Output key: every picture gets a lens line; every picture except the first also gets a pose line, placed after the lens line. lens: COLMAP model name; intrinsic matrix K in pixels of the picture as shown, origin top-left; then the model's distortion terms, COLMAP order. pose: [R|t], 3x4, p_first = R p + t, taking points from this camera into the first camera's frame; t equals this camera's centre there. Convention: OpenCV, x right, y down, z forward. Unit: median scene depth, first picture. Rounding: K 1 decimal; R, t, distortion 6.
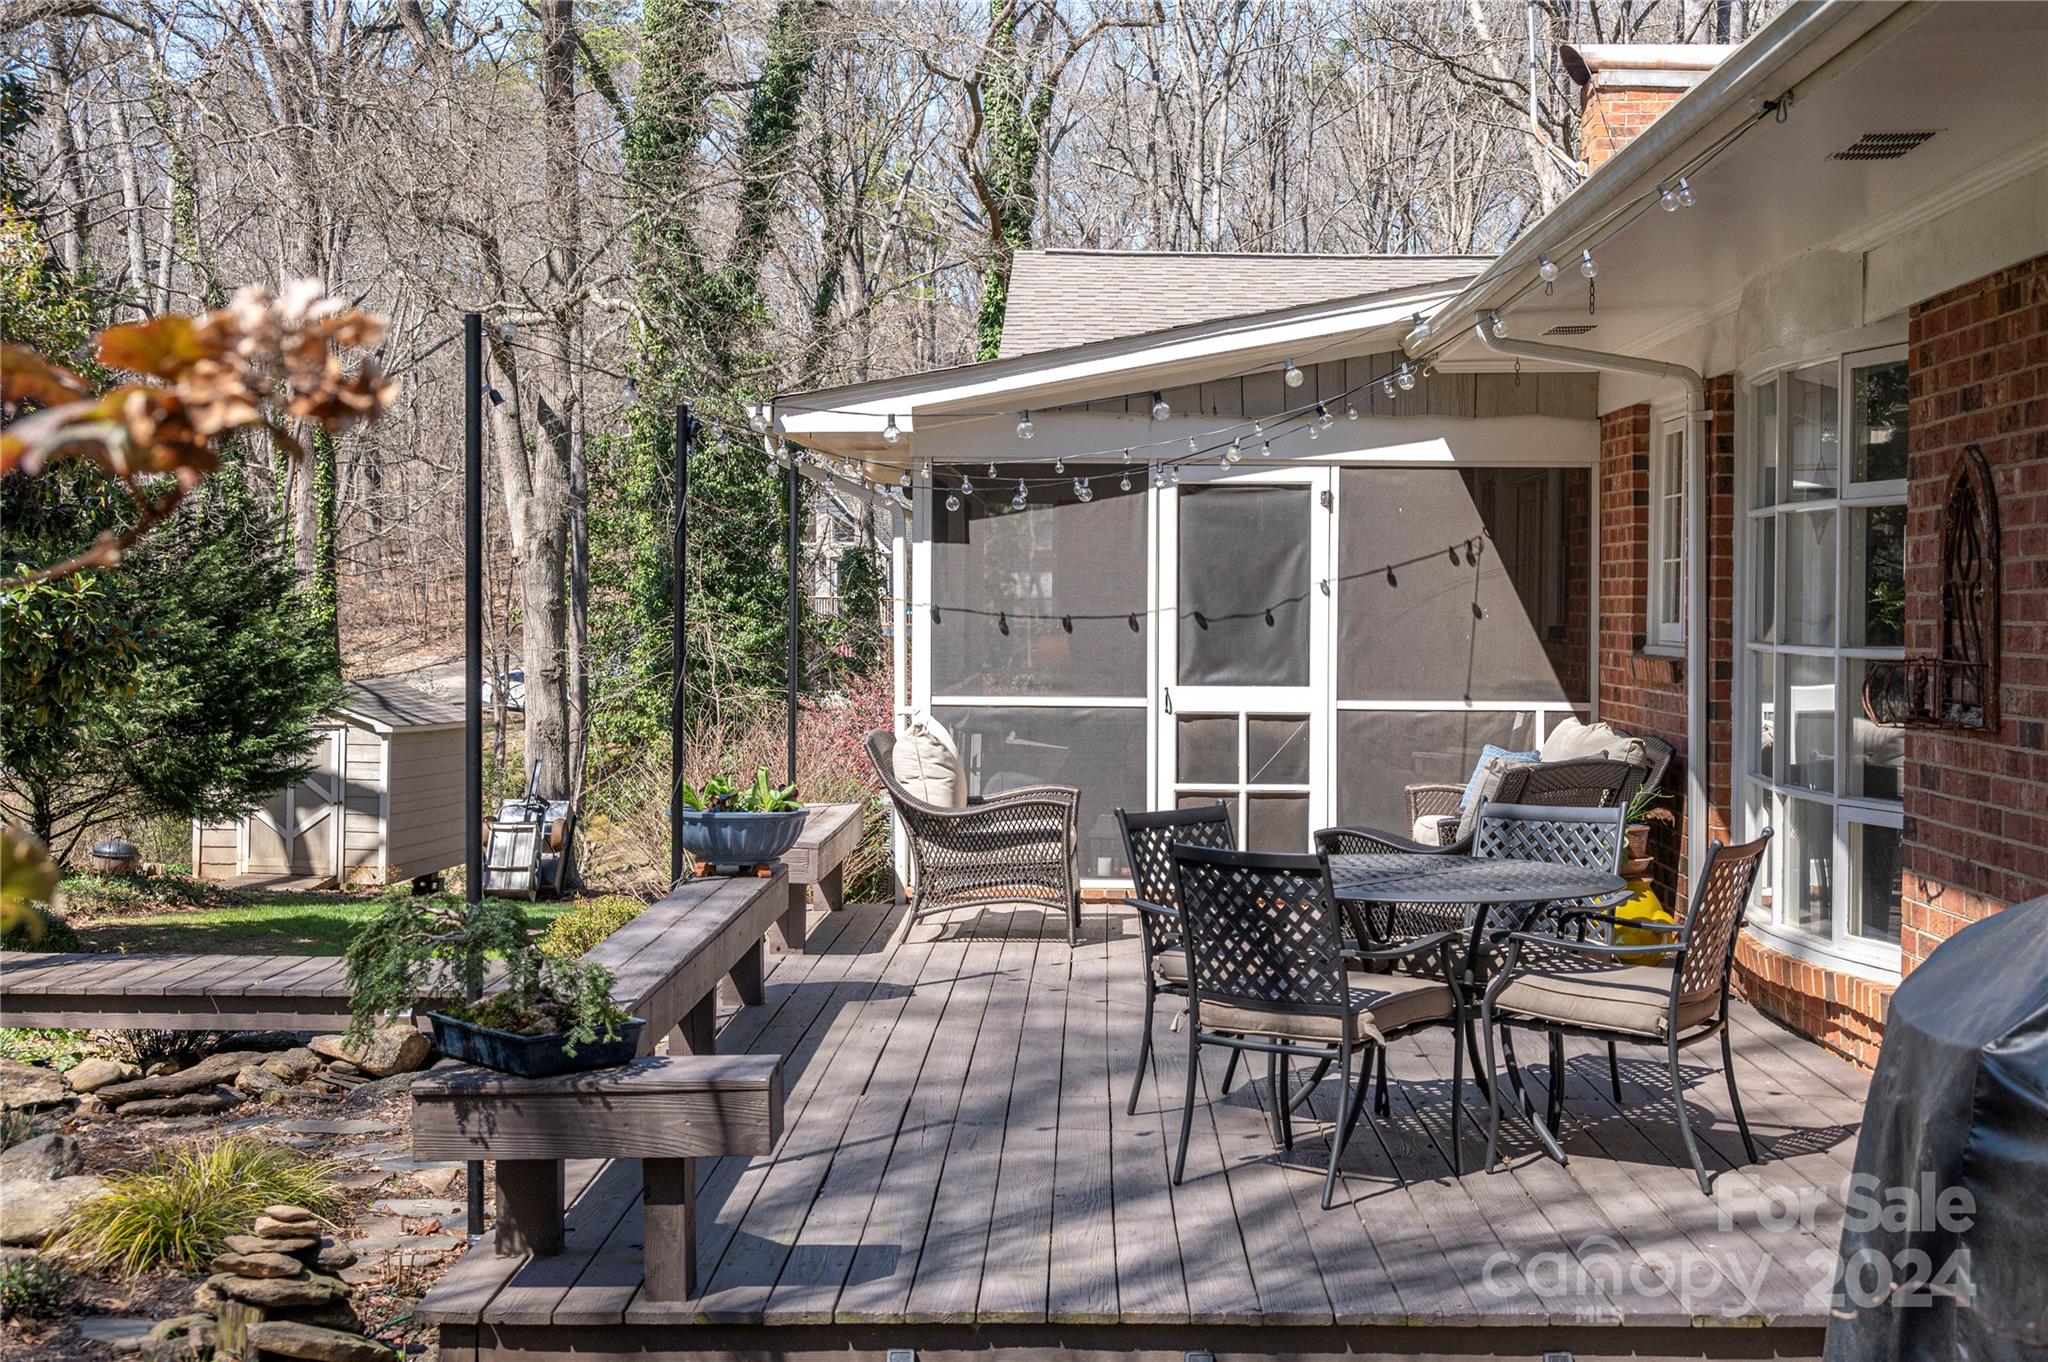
lens RADIAL K [[2681.4, 0, 1022.5], [0, 2681.4, 676.2], [0, 0, 1]] dist [-0.047293, 0.000000]
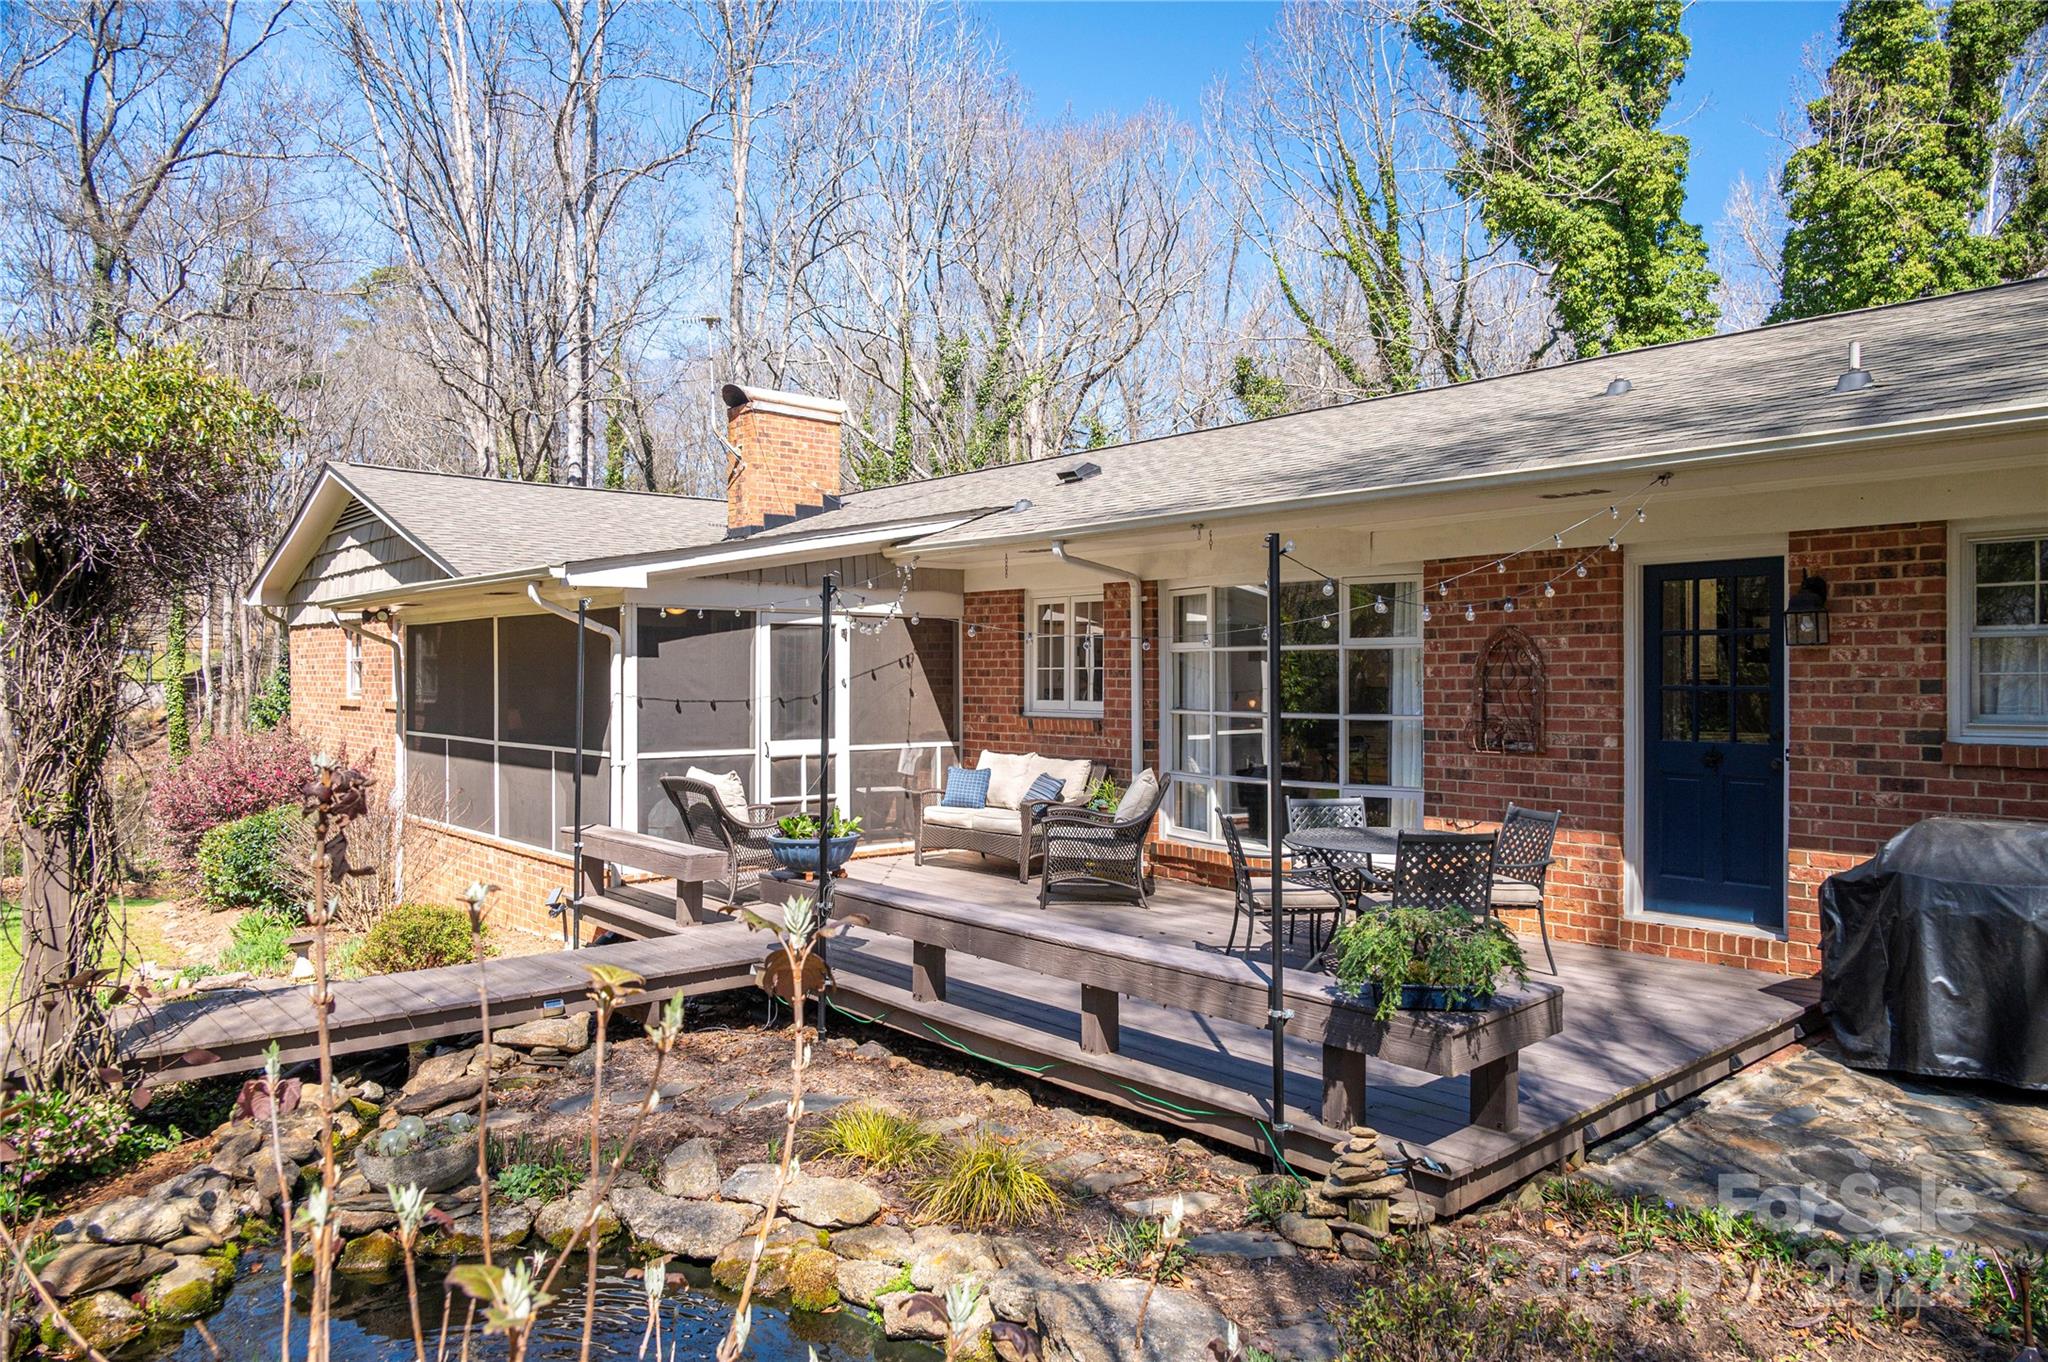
lens RADIAL K [[1358.5, 0, 1025.3], [0, 1358.5, 679.6], [0, 0, 1]] dist [0.002841, 0.001475]
pose [[0.738021, -0.008319, 0.674727, -0.410050], [0.023252, 0.999644, -0.013108, -0.020442], [-0.674377, 0.025363, 0.737951, 0.246718]]
